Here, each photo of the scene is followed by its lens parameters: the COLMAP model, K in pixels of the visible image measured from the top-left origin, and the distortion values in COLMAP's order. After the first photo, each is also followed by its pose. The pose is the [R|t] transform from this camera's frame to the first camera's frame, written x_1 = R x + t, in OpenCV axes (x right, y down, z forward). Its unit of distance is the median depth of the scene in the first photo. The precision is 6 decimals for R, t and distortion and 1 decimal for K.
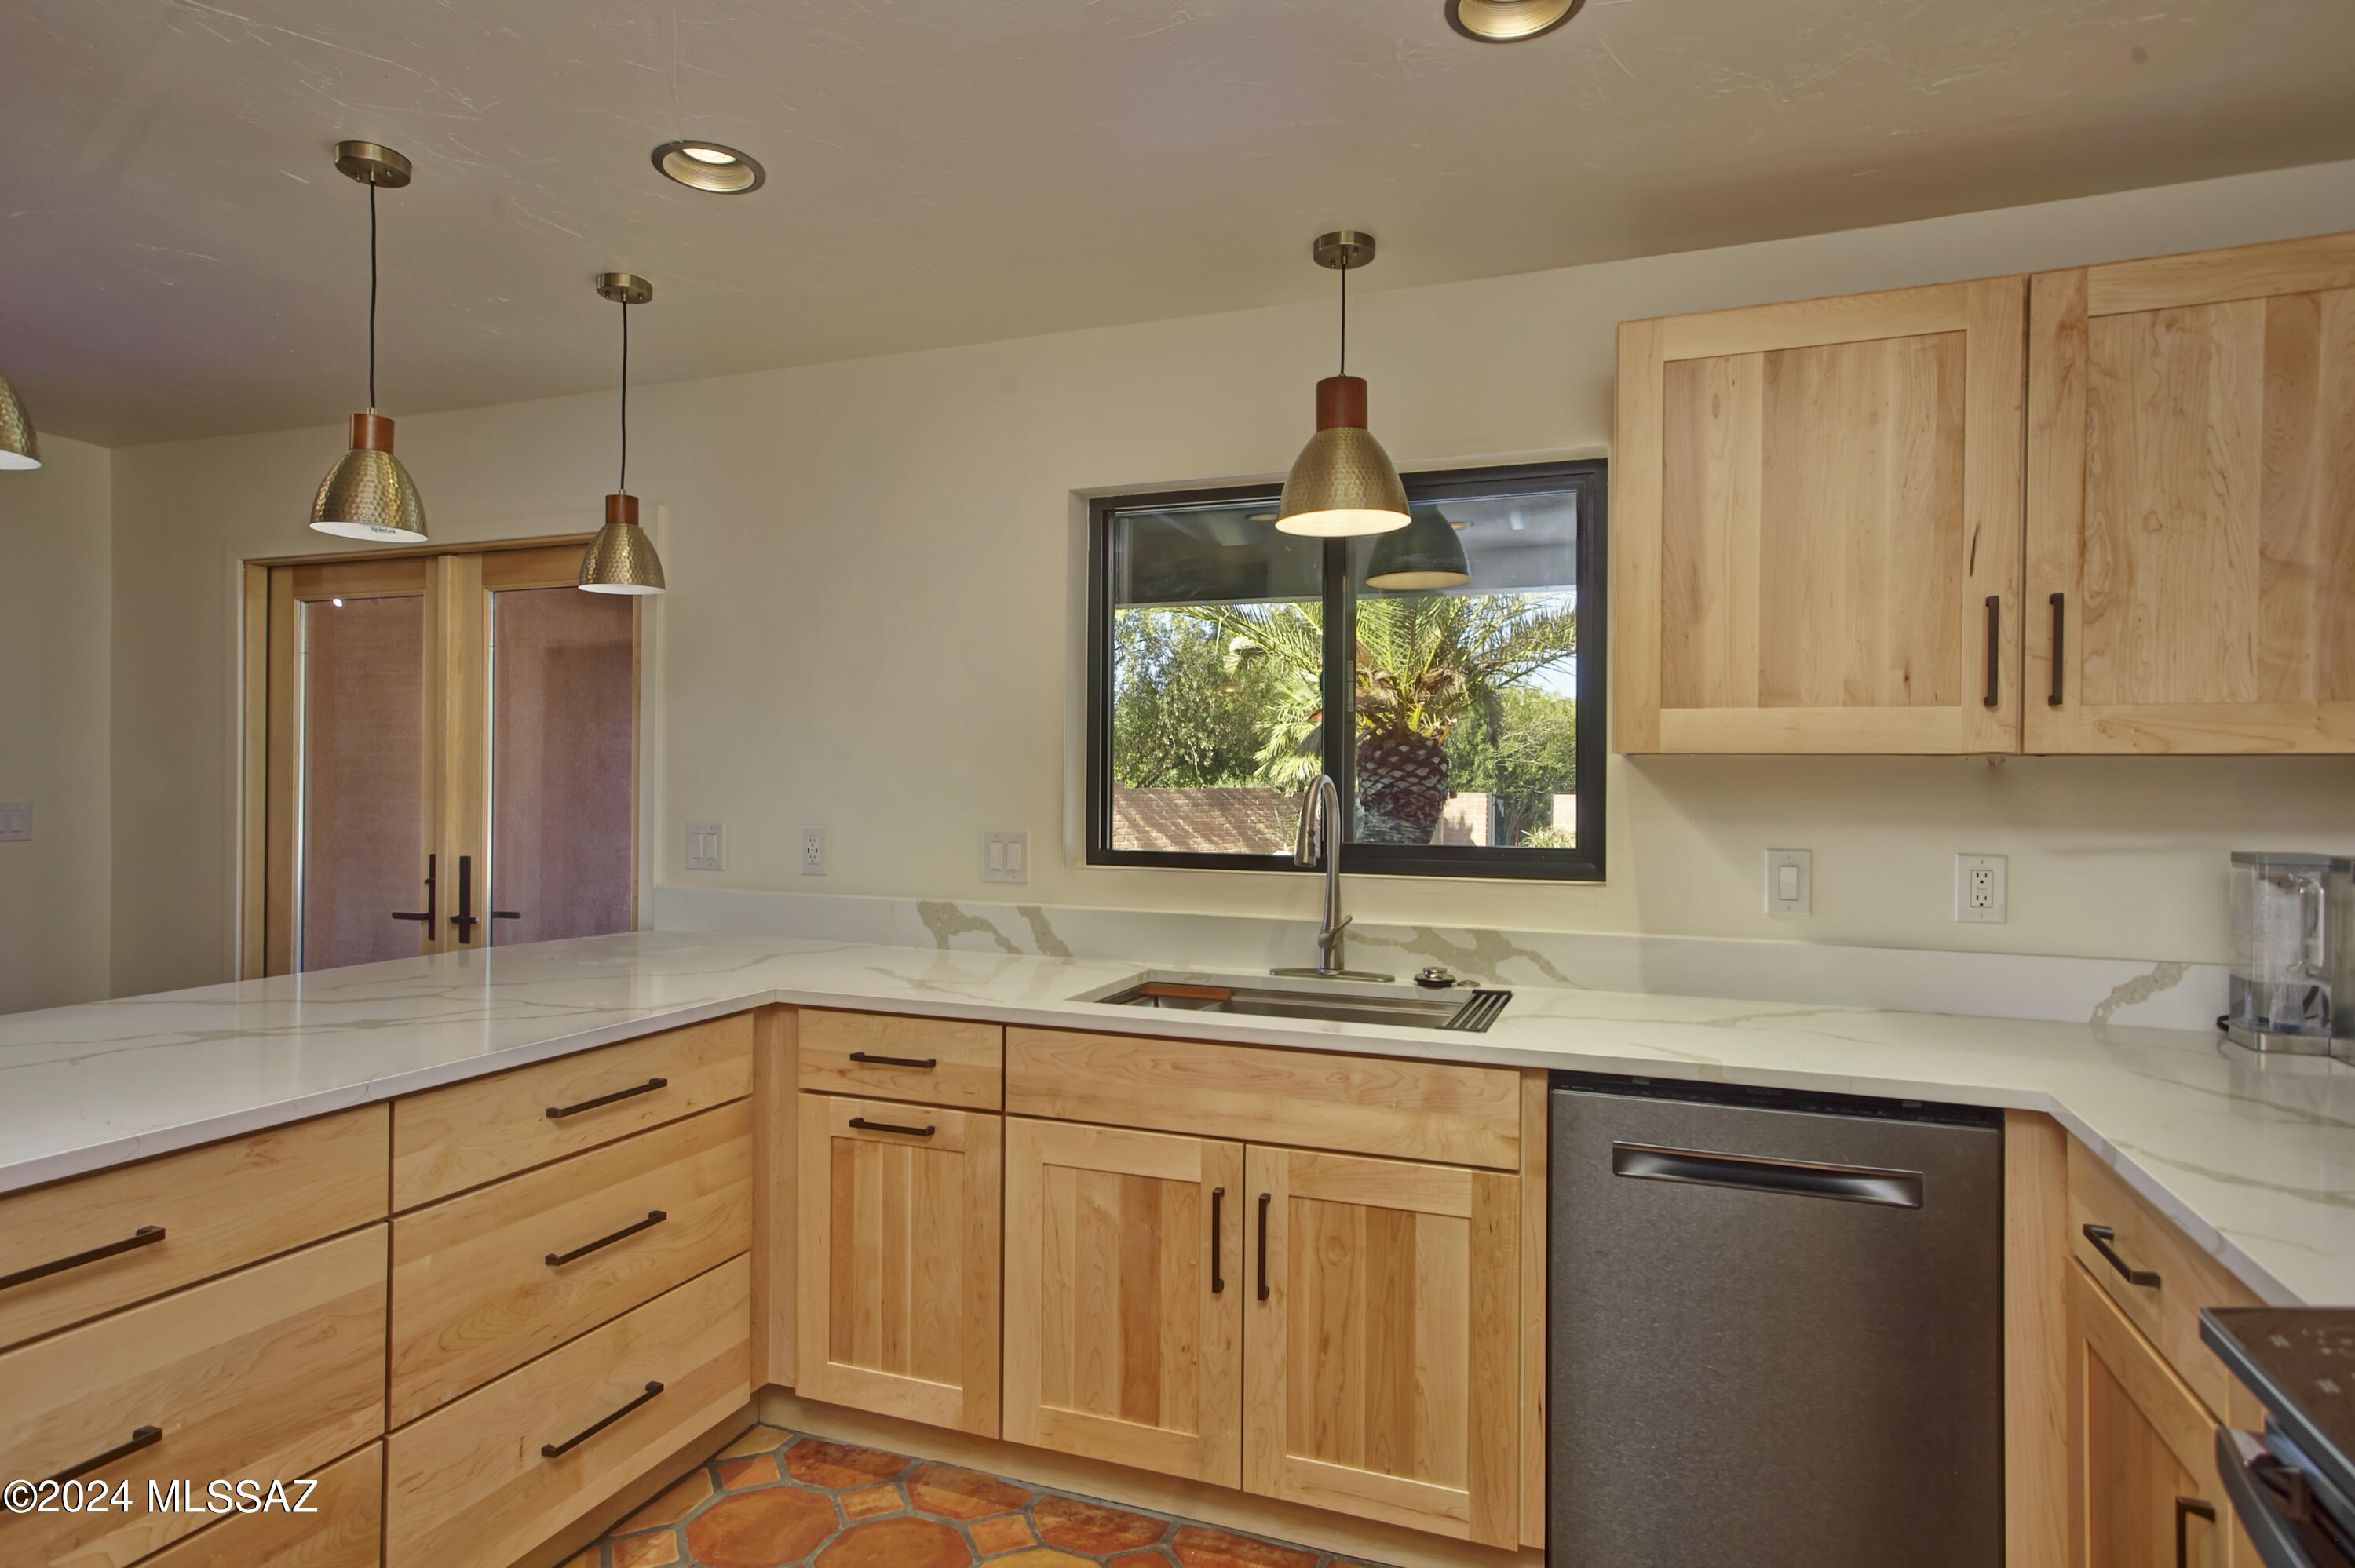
lens RADIAL K [[1315.8, 0, 1175.7], [0, 1315.8, 783.5], [0, 0, 1]] dist [0.035671, 0.000773]
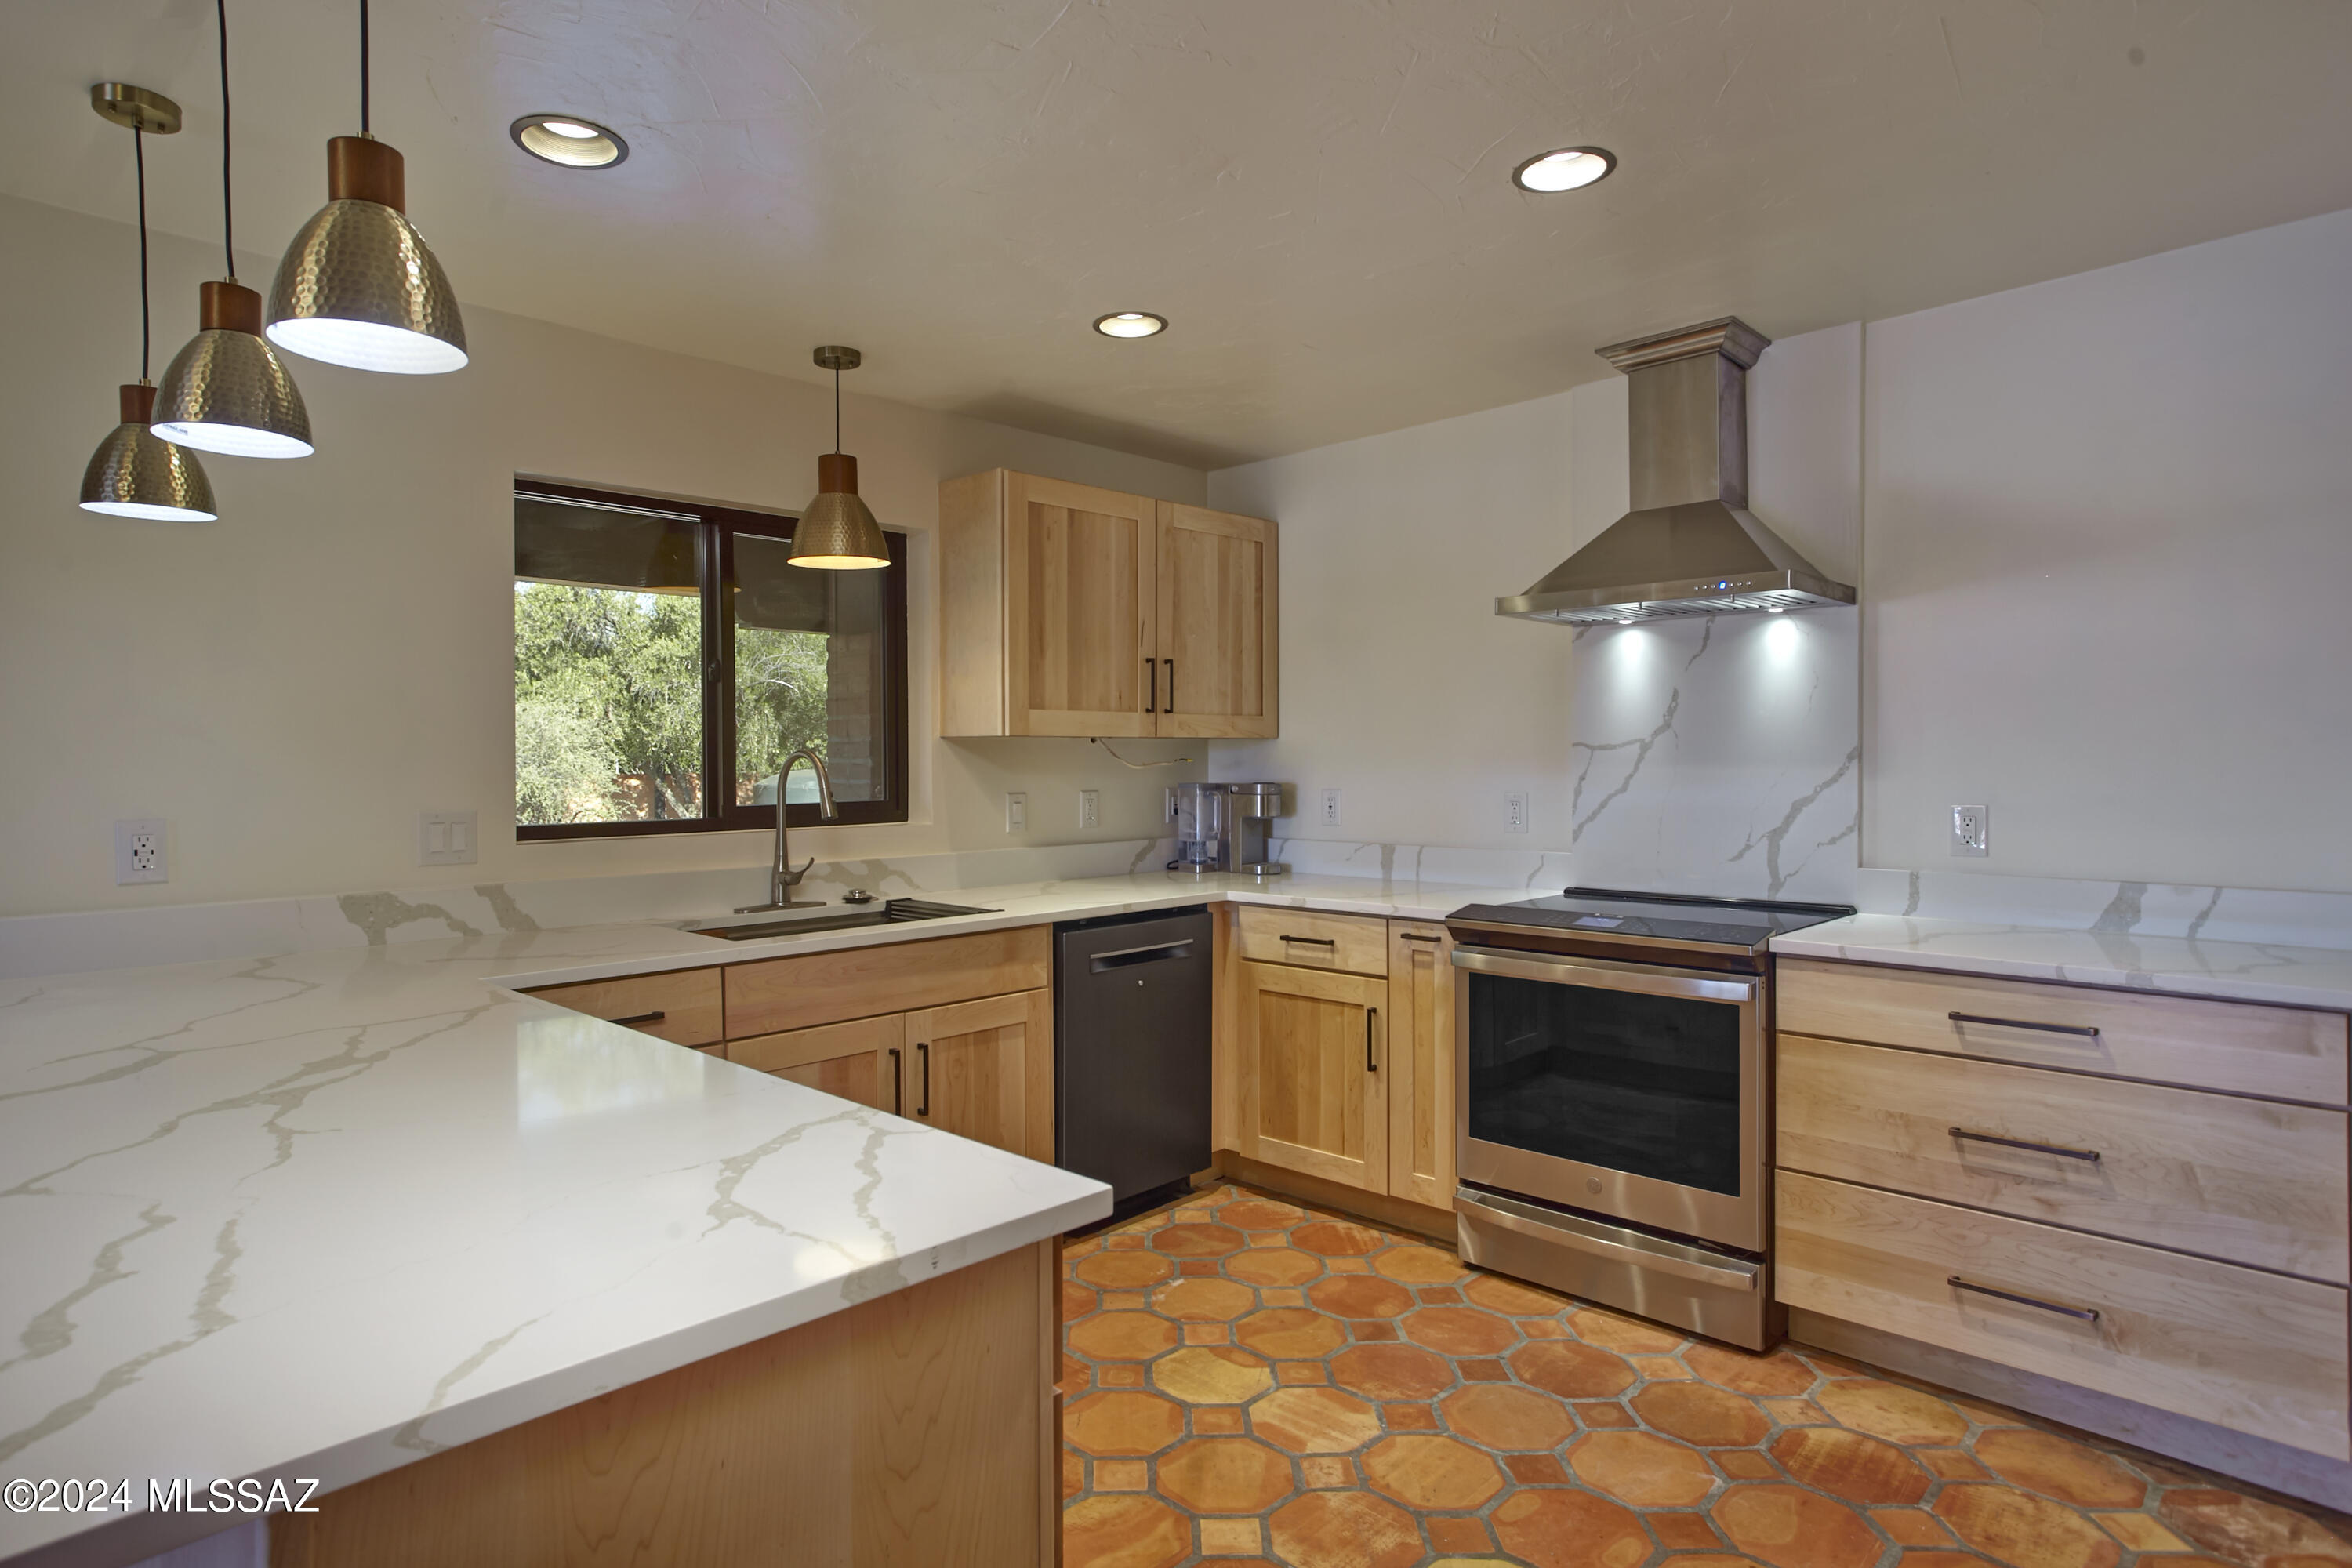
lens RADIAL K [[1314.3, 0, 1179.4], [0, 1314.3, 775.3], [0, 0, 1]] dist [0.035671, 0.000773]
pose [[0.394547, -0.027697, 0.918458, -0.947866], [0.006530, 0.999605, 0.027339, -0.015706], [-0.918852, -0.004789, 0.394572, 0.147880]]
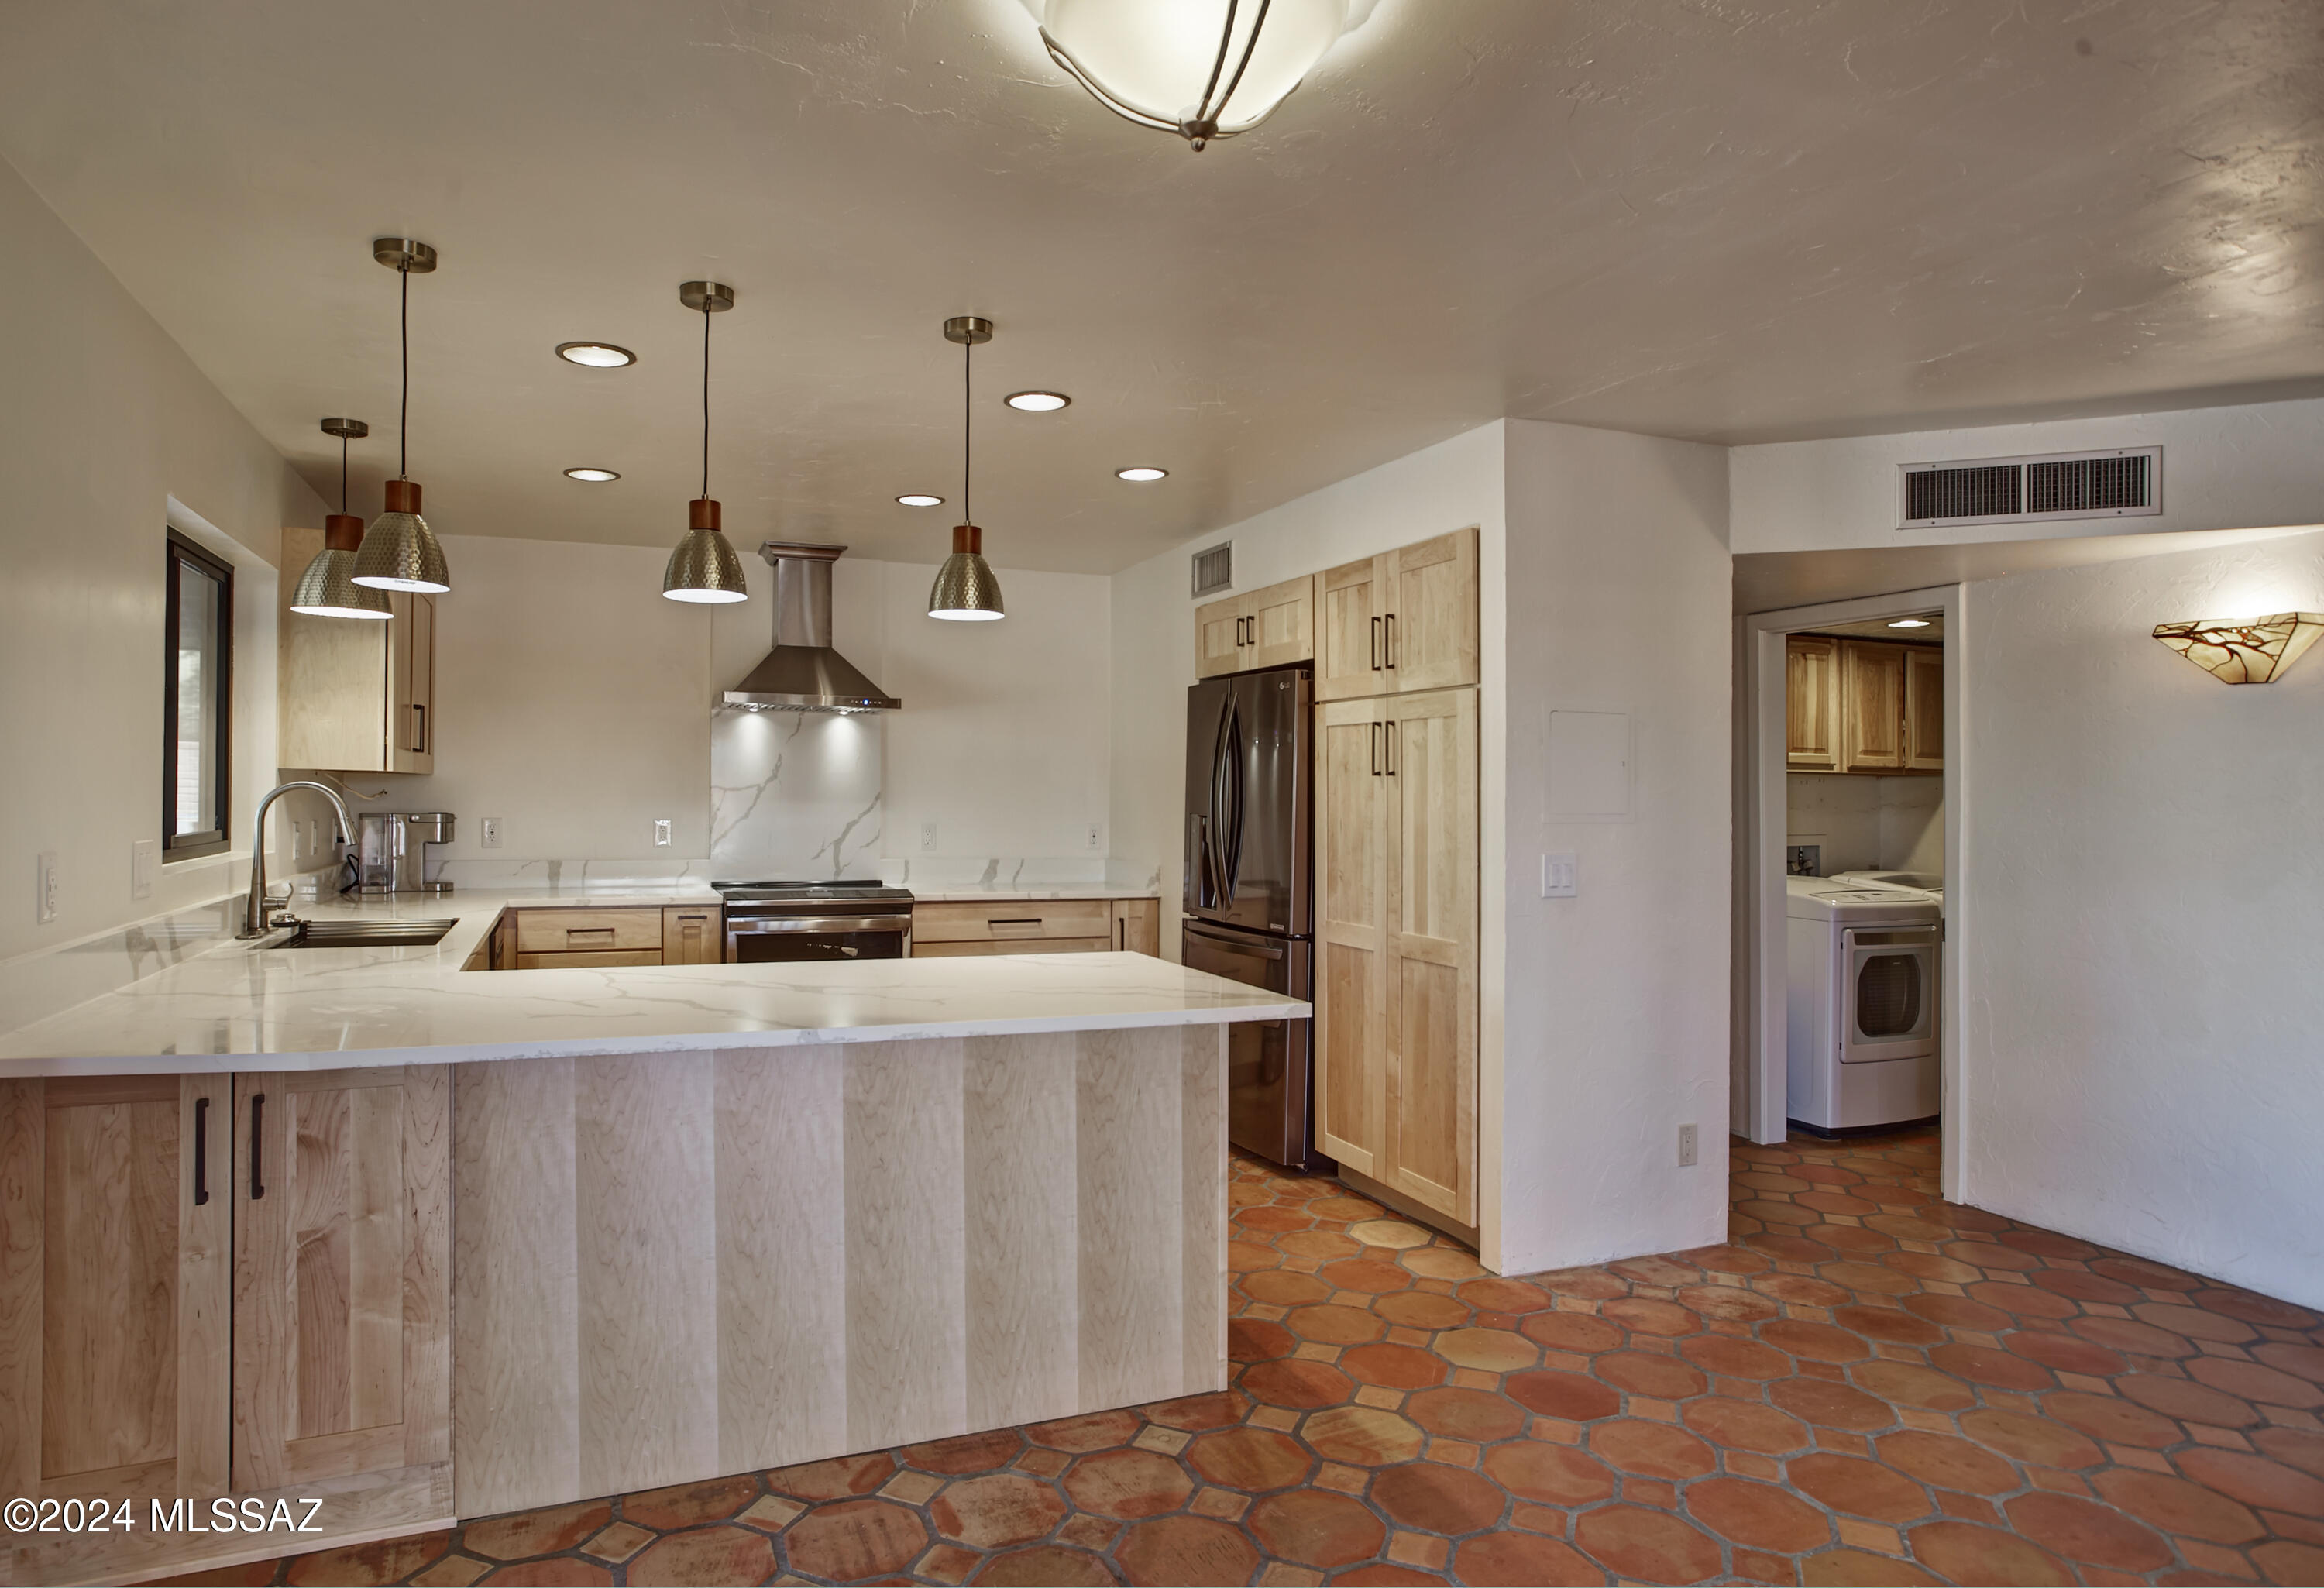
lens RADIAL K [[1338.4, 0, 1156.3], [0, 1338.4, 794.2], [0, 0, 1]] dist [-0.002830, -0.000228]
pose [[-0.694352, -0.021113, 0.719325, -1.562869], [-0.026353, 0.999645, 0.003904, -0.023243], [-0.719153, -0.016245, -0.694662, 1.385829]]
